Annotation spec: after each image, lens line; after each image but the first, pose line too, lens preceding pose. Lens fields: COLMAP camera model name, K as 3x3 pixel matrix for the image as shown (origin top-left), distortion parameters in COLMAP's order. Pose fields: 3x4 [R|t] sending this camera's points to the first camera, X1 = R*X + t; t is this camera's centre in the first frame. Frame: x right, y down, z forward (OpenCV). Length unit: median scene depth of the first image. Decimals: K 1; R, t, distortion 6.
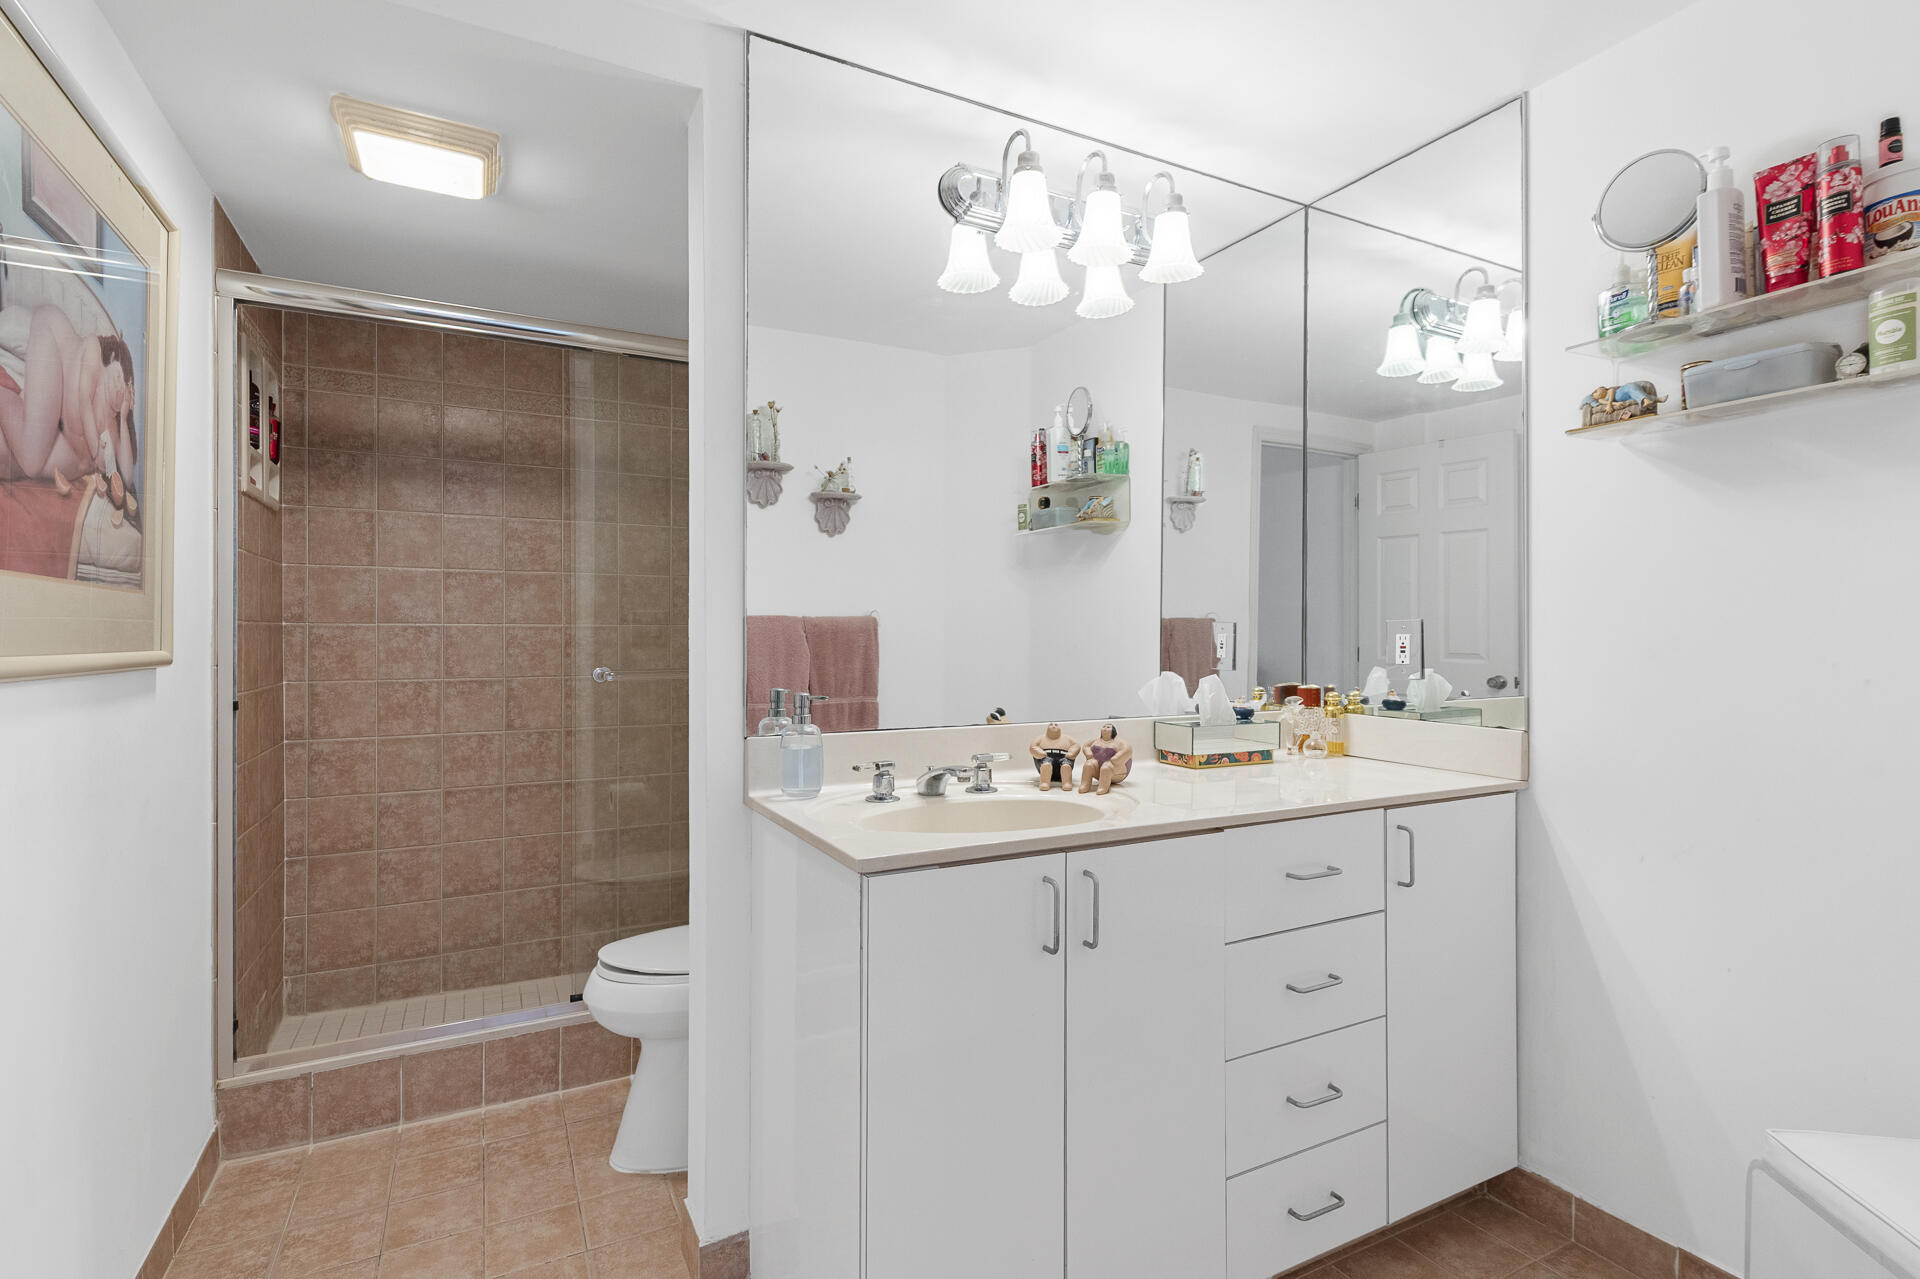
lens RADIAL K [[910.6, 0, 960.8], [0, 910.6, 631.8], [0, 0, 1]] dist [0.001165, -0.001209]
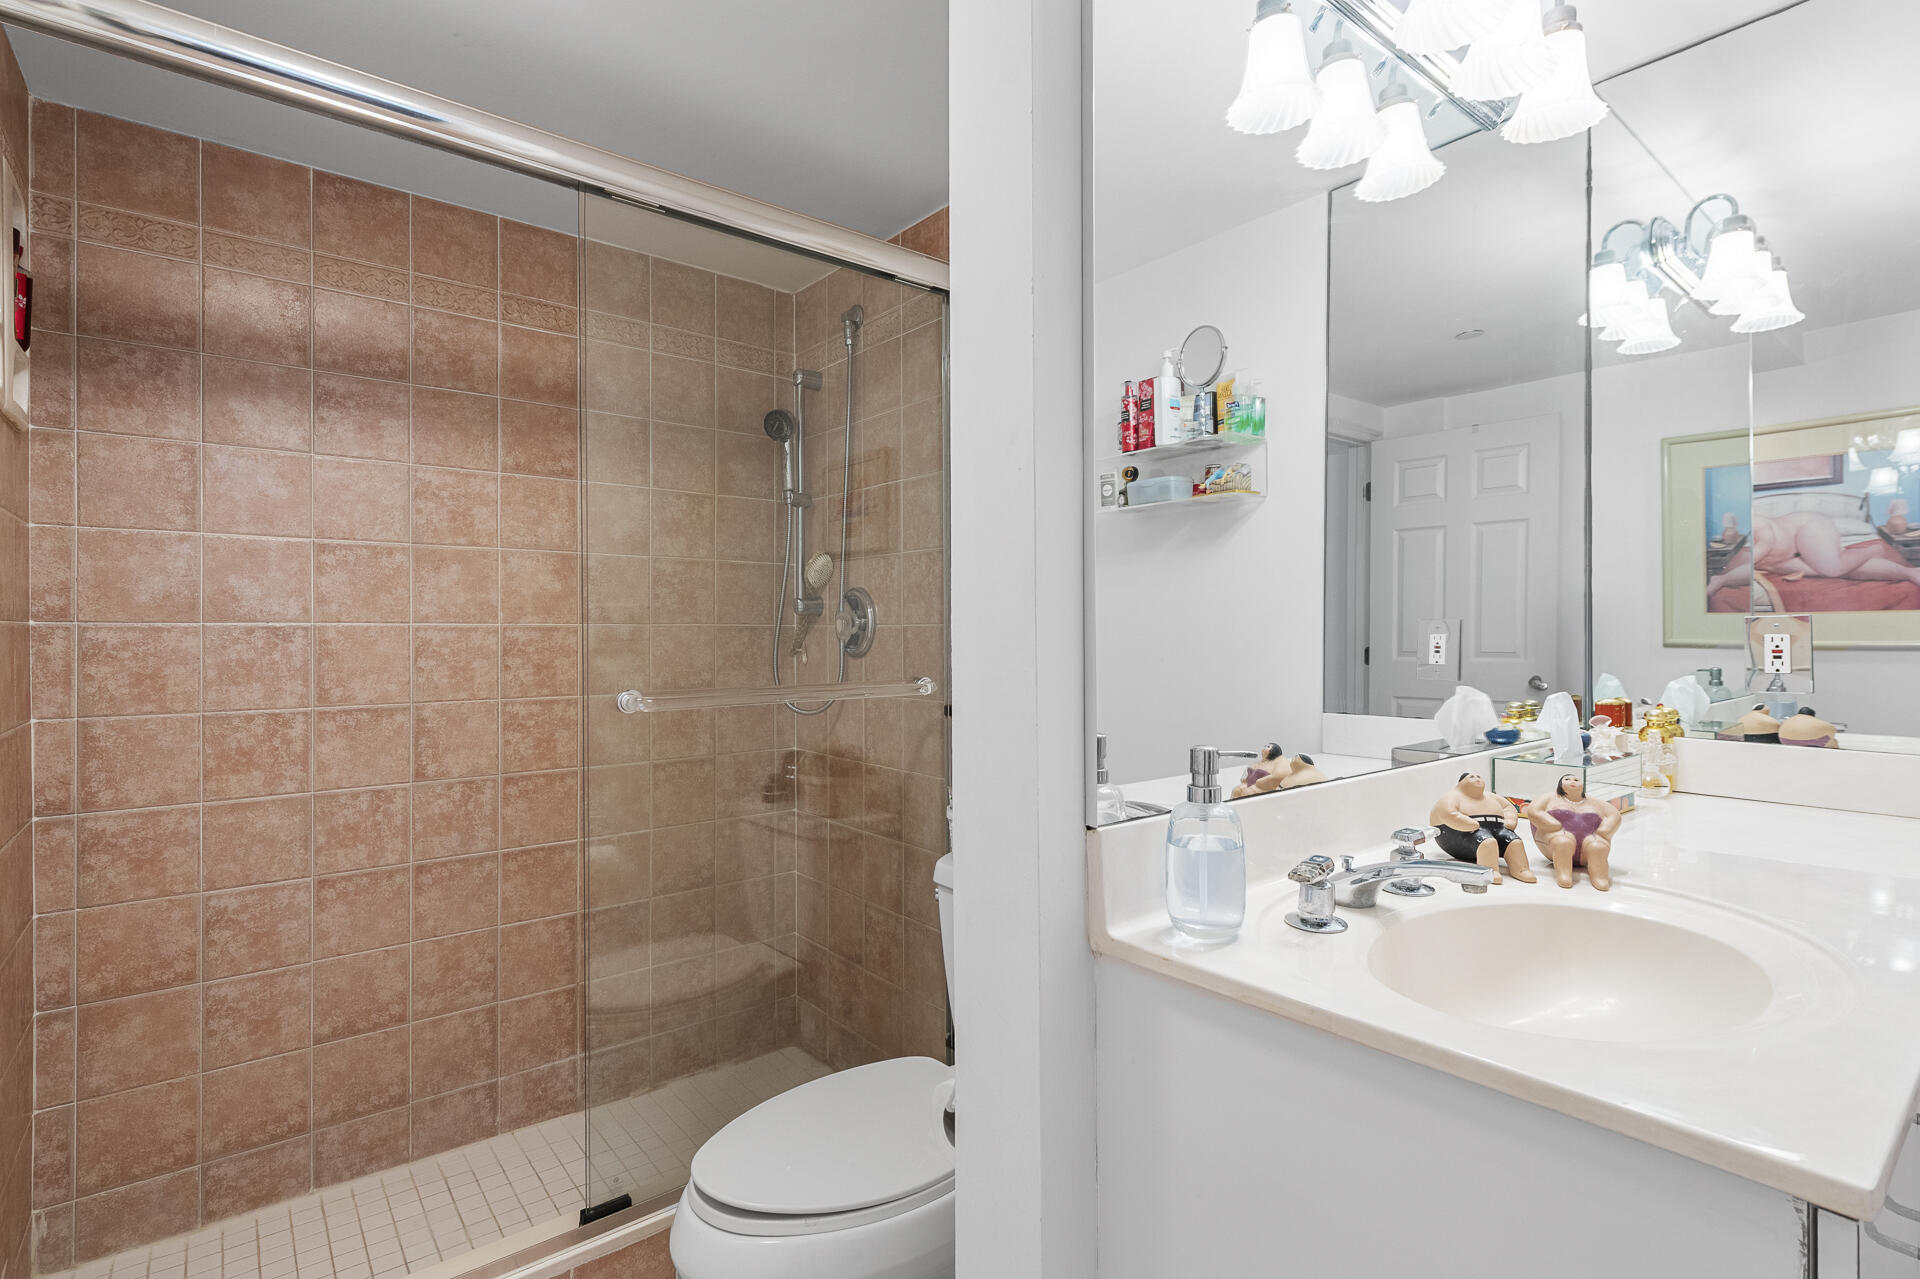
lens RADIAL K [[910.6, 0, 963.1], [0, 910.6, 628.3], [0, 0, 1]] dist [0.001165, -0.001209]
pose [[0.979126, -0.001977, 0.203244, -0.246213], [0.002413, 0.999995, -0.001897, -0.002640], [-0.203239, 0.002348, 0.979126, 0.268303]]
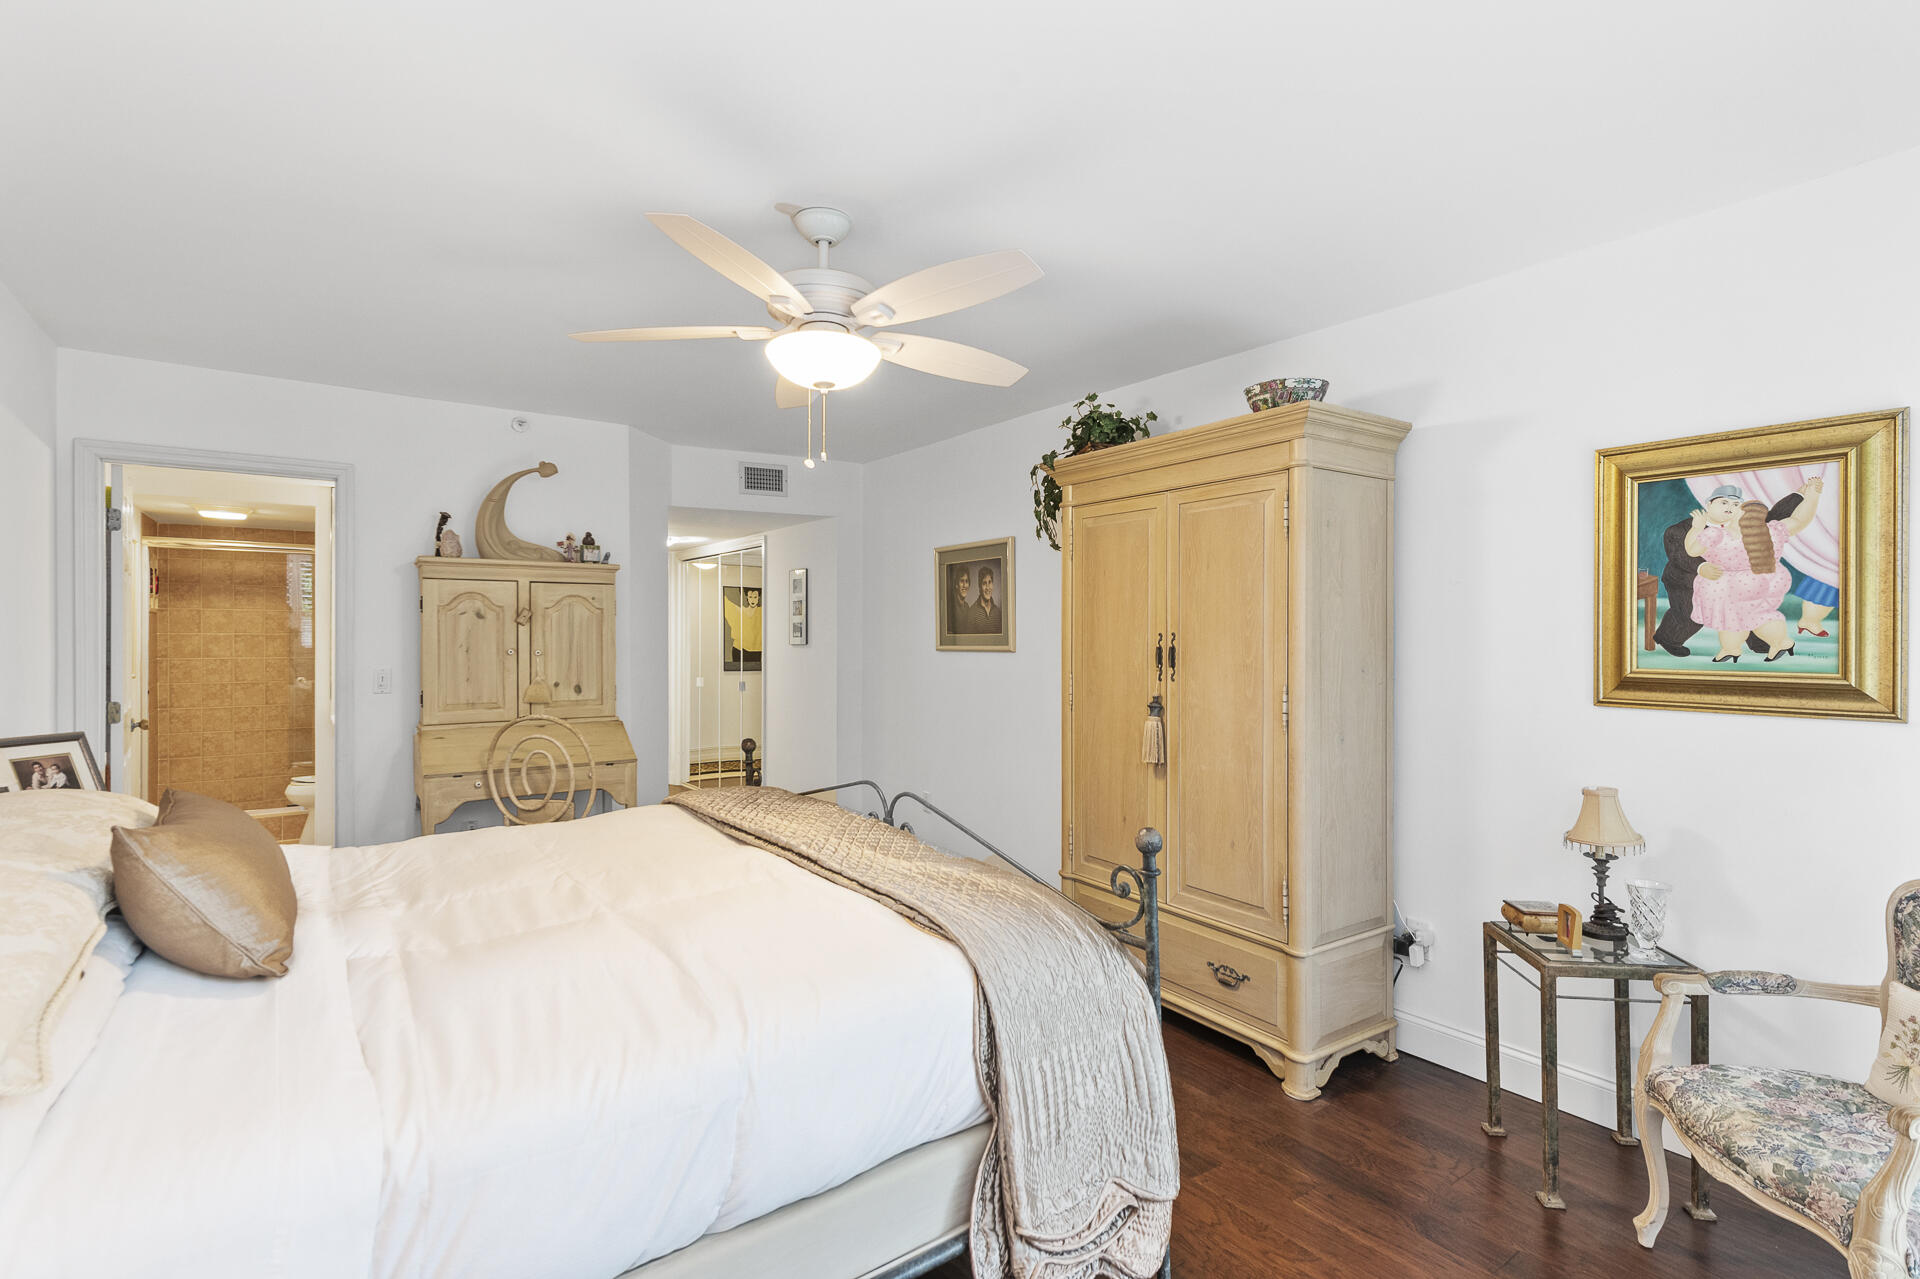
lens RADIAL K [[910.6, 0, 966.1], [0, 910.6, 633.1], [0, 0, 1]] dist [0.001165, -0.001209]
pose [[0.989185, 0.003767, 0.146624, 0.901338], [-0.004465, 0.999980, 0.004432, -0.088213], [-0.146605, -0.005039, 0.989182, -1.508748]]
